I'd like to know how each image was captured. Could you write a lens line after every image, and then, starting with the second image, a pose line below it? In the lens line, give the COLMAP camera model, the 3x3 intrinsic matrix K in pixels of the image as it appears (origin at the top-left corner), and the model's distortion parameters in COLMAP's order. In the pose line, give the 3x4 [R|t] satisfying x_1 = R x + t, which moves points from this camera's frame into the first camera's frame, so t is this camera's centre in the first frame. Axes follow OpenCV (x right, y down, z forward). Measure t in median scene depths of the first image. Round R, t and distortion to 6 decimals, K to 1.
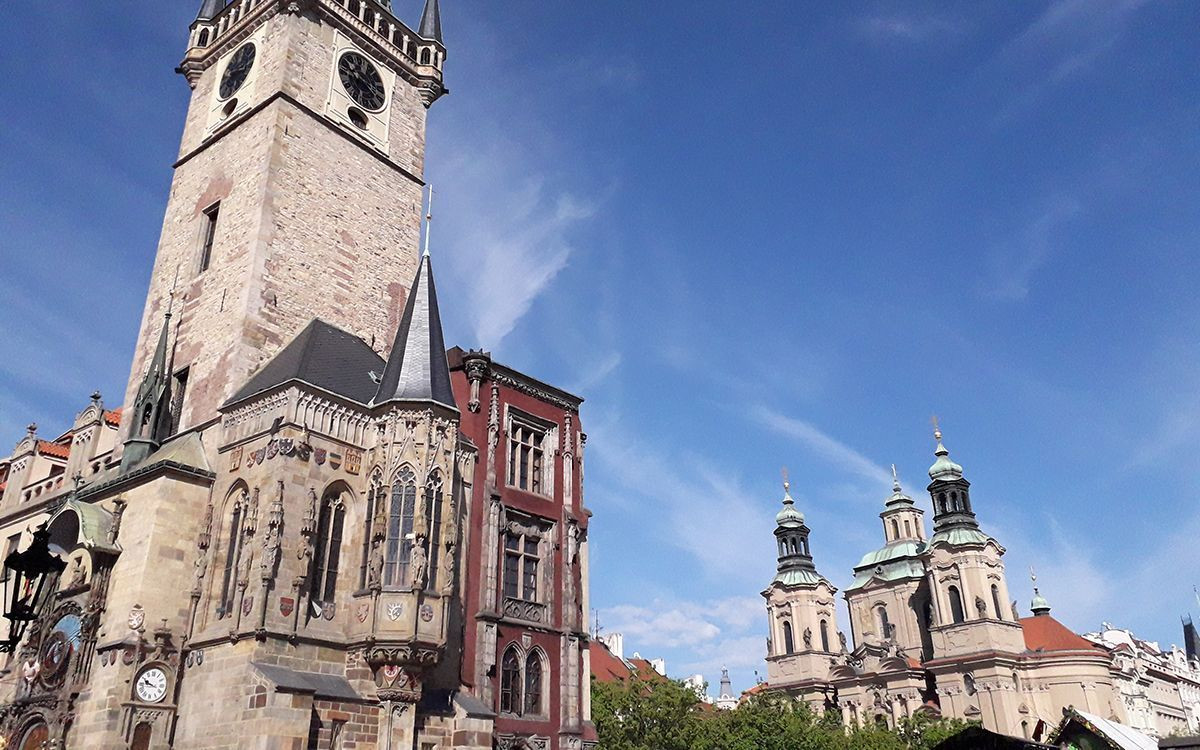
lens RADIAL K [[886.4, 0, 600.0], [0, 886.4, 375.0], [0, 0, 1]] dist [0.001293, -0.001583]
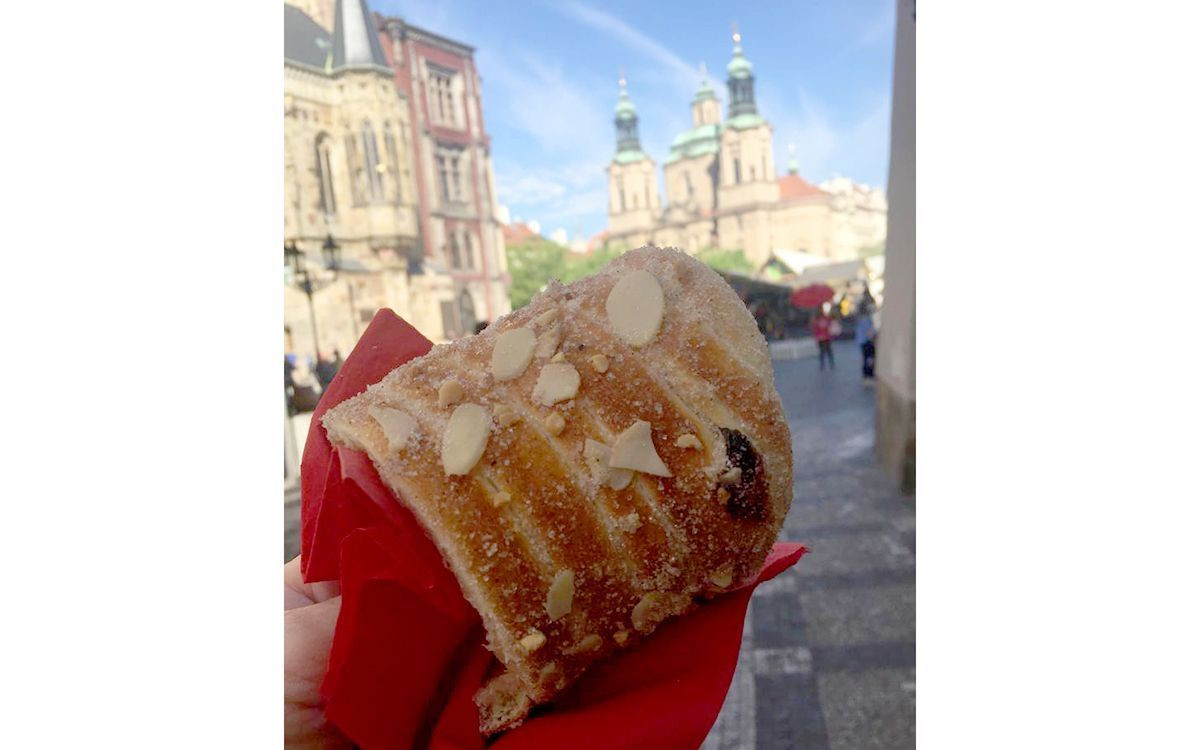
lens RADIAL K [[886.4, 0, 600.0], [0, 886.4, 375.0], [0, 0, 1]] dist [0.001293, -0.001583]
pose [[0.982764, -0.095888, 0.158053, -0.099060], [0.004852, 0.868046, 0.496459, -0.221089], [-0.184802, -0.487135, 0.853550, -0.456079]]
